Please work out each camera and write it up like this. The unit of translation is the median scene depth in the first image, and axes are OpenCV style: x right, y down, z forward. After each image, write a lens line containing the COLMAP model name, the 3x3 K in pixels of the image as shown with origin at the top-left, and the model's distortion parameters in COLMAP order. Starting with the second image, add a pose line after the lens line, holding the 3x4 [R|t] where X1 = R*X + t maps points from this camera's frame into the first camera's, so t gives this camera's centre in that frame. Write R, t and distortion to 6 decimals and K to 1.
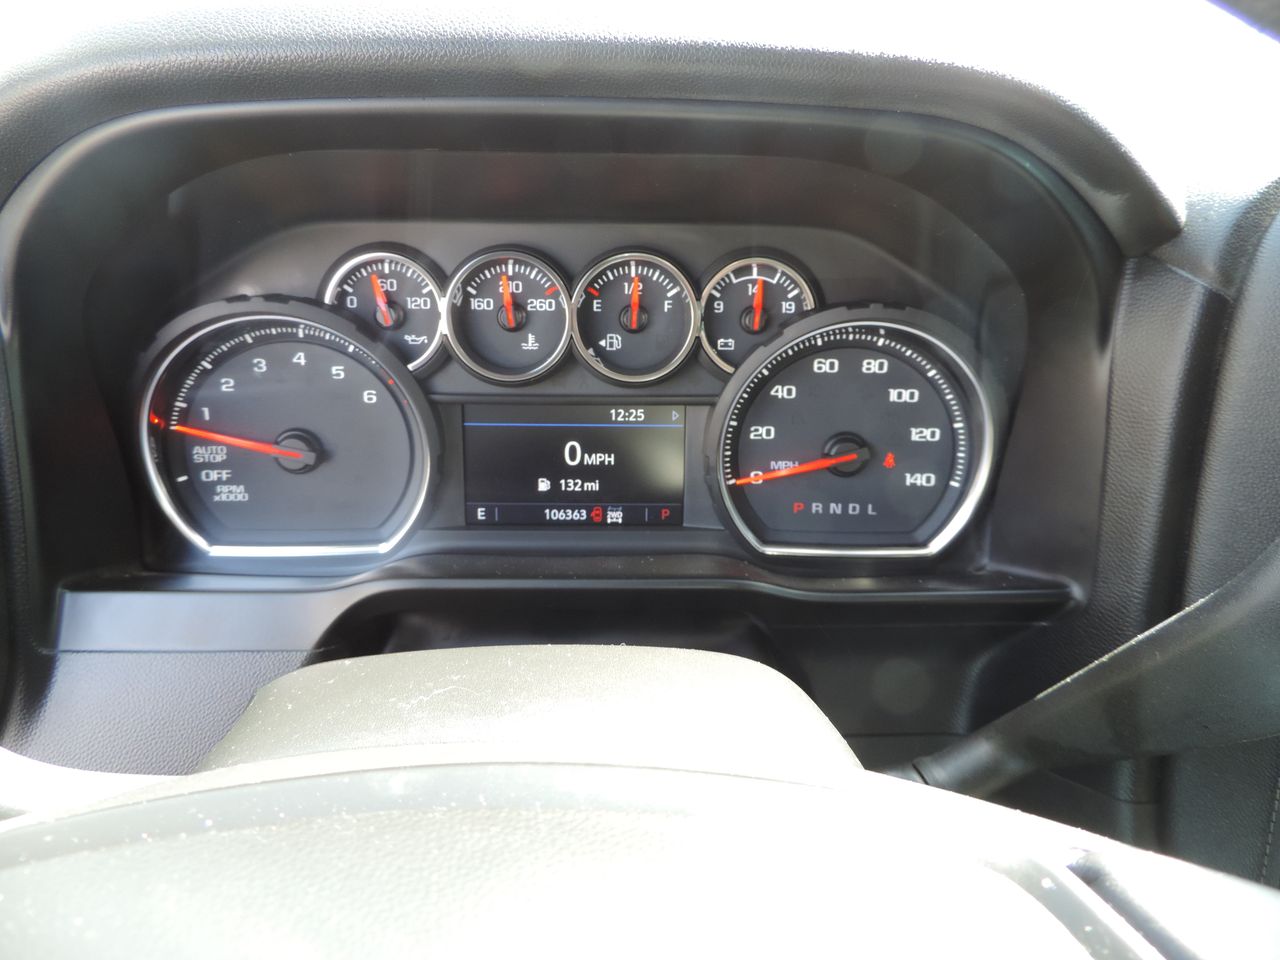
lens RADIAL K [[906.1, 0, 640.0], [0, 906.1, 480.0], [0, 0, 1]] dist [0.000689, -0.000352]
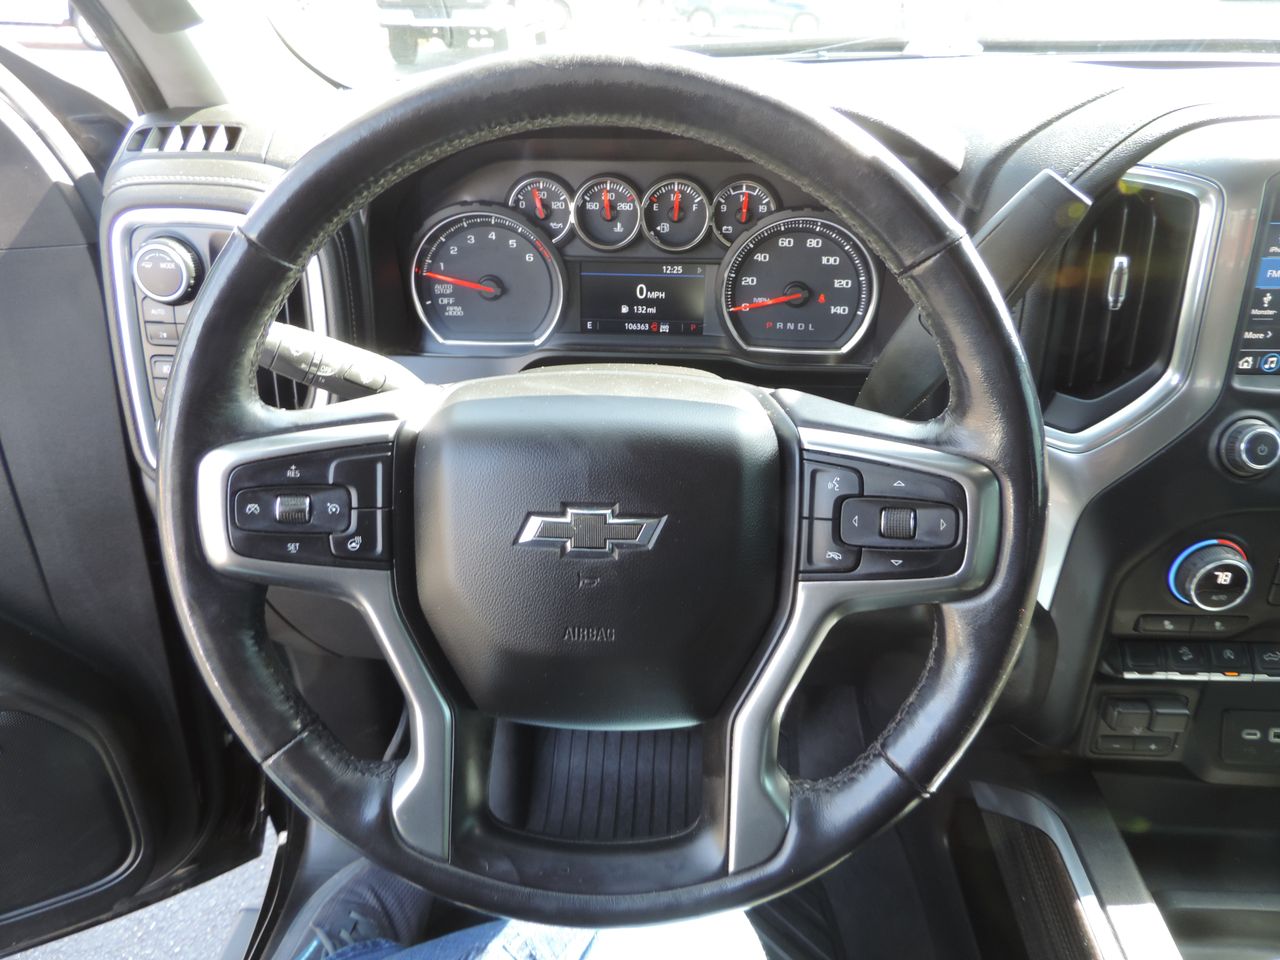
lens RADIAL K [[801.8, 0, 640.2], [0, 801.8, 462.7], [0, 0, 1]] dist [-0.032979, 0.001586]
pose [[0.995697, 0.033554, -0.086377, 0.073755], [-0.020065, 0.988093, 0.152544, 0.066213], [0.090467, -0.150155, 0.984515, -0.623242]]
